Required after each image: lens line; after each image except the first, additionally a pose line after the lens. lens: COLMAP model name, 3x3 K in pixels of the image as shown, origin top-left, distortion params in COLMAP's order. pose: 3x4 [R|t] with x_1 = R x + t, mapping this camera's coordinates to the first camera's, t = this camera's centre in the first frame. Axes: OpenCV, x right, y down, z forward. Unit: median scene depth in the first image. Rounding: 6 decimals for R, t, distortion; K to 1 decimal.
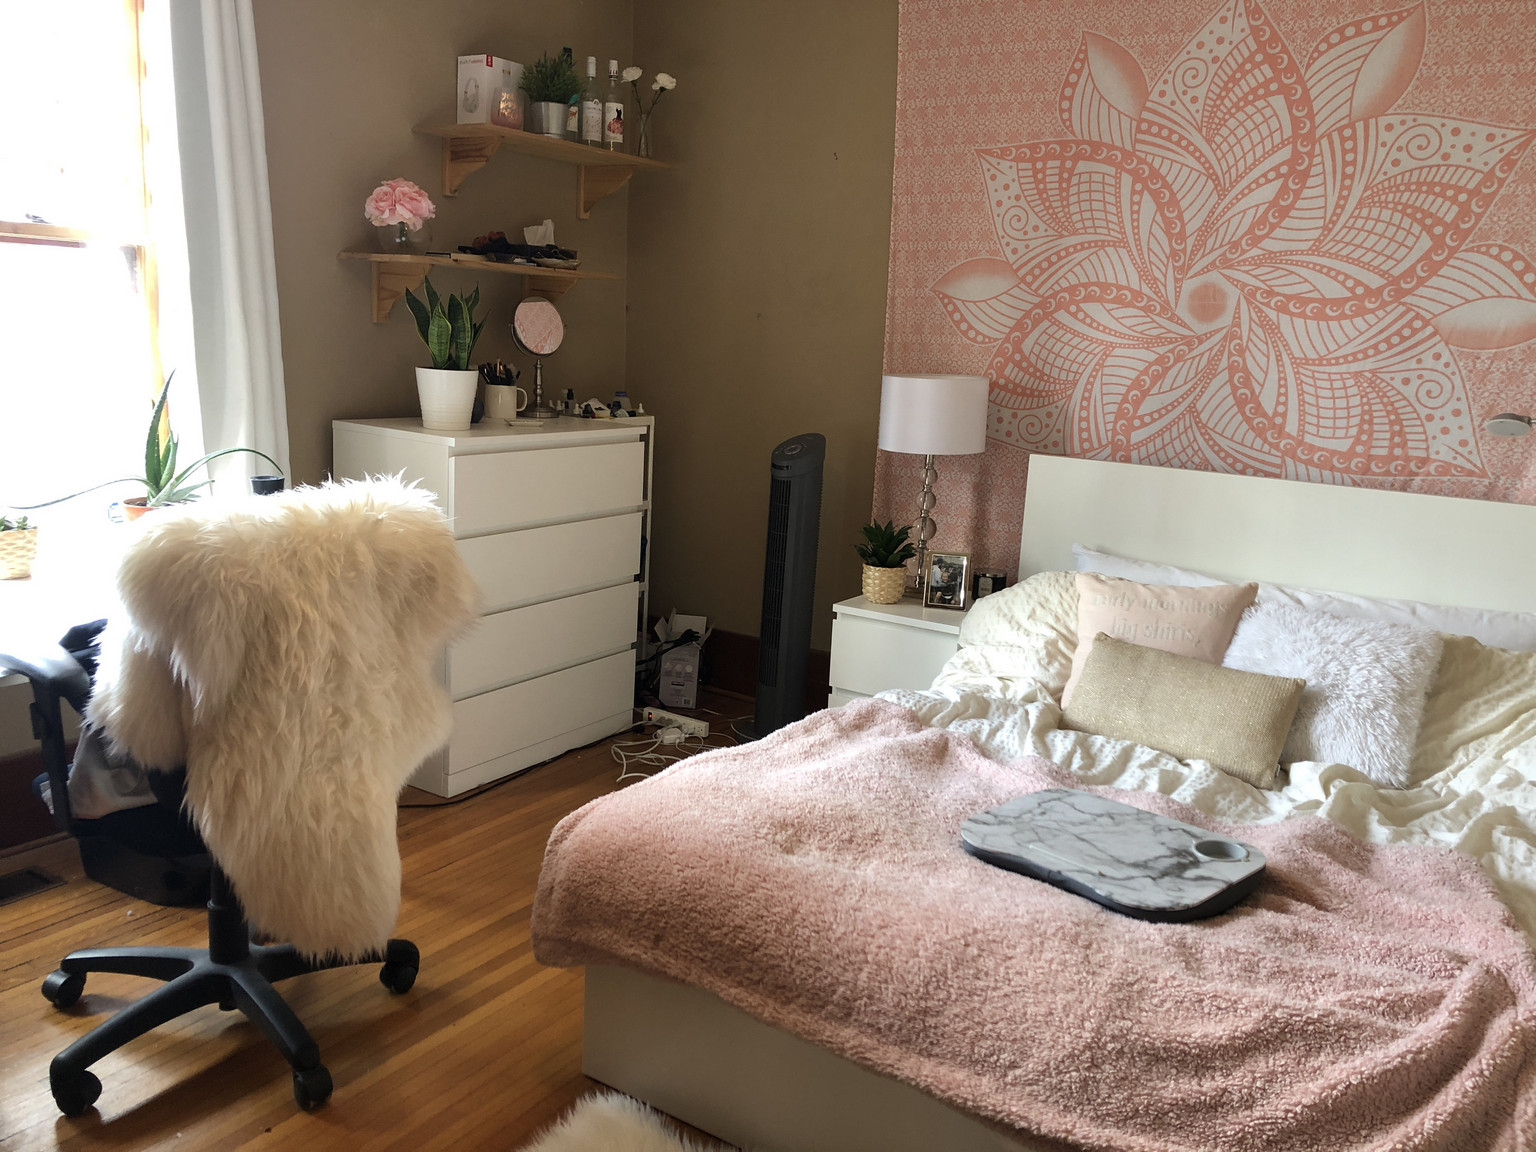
lens RADIAL K [[1263.8, 0, 792.2], [0, 1263.8, 575.7], [0, 0, 1]] dist [0.024445, -0.036349]
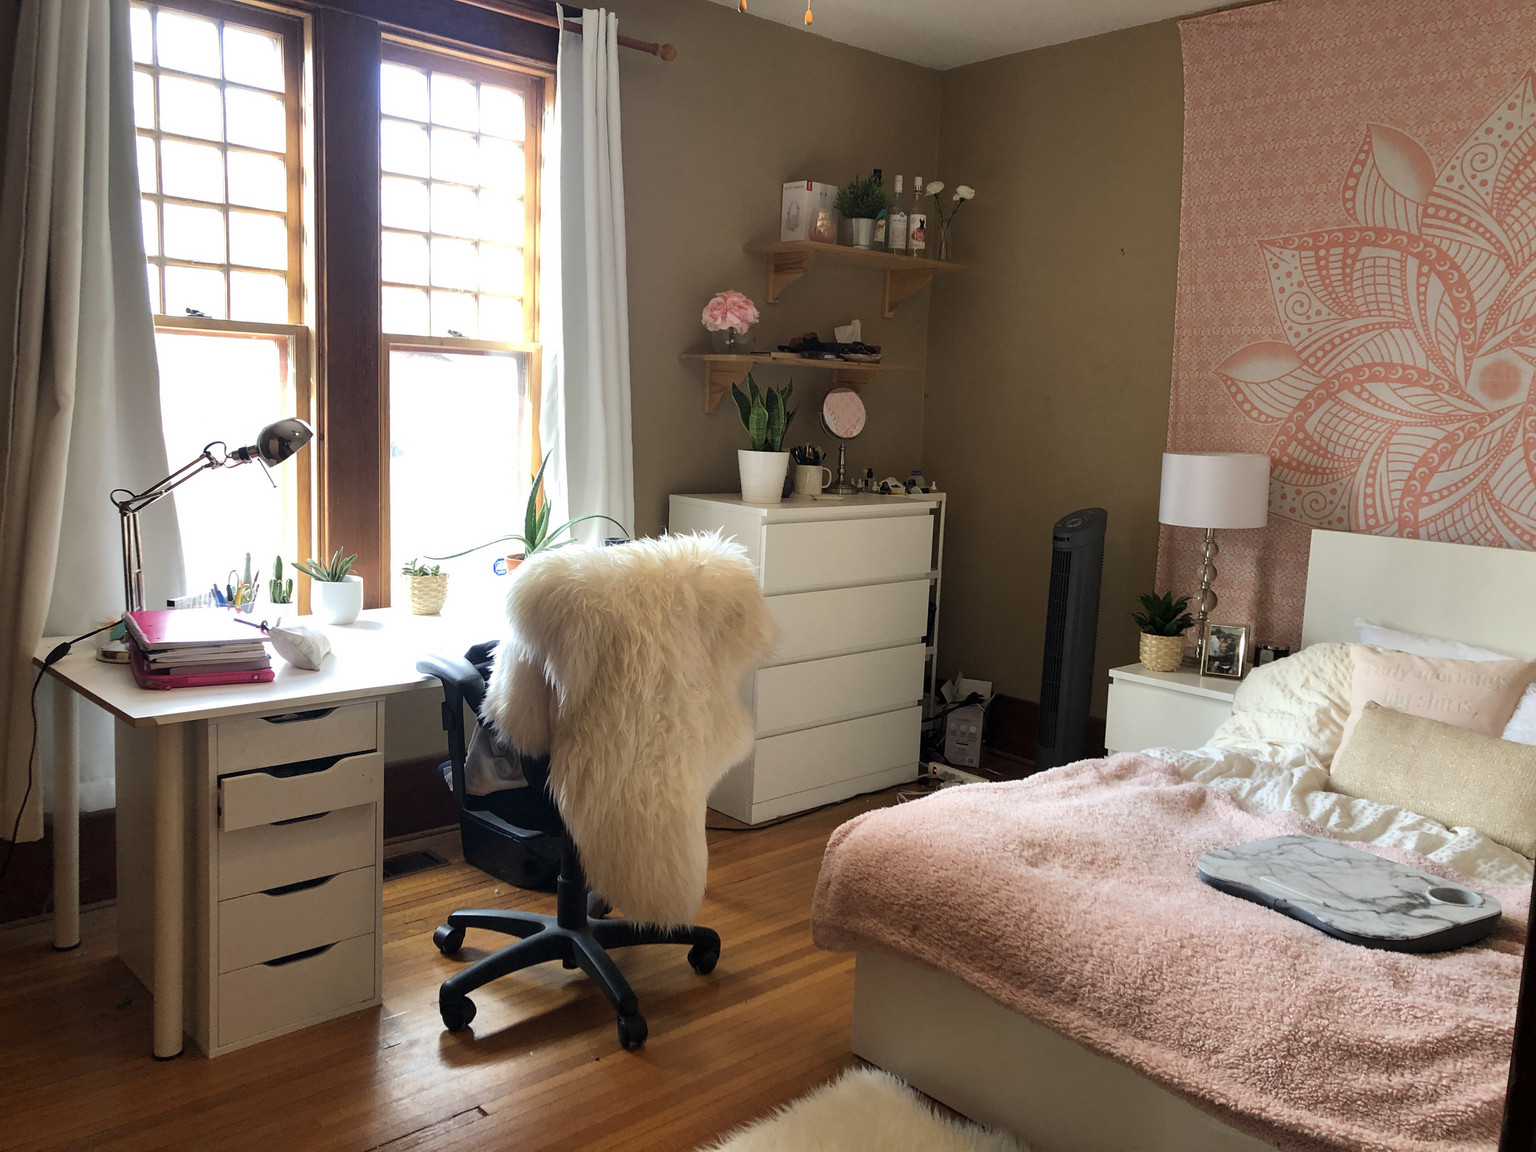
lens RADIAL K [[1263.8, 0, 792.2], [0, 1263.8, 575.7], [0, 0, 1]] dist [0.024445, -0.036349]
pose [[0.969639, 0.017029, -0.243945, 0.042969], [-0.033678, 0.997366, -0.064239, 0.028191], [0.242209, 0.070504, 0.967659, -0.121241]]
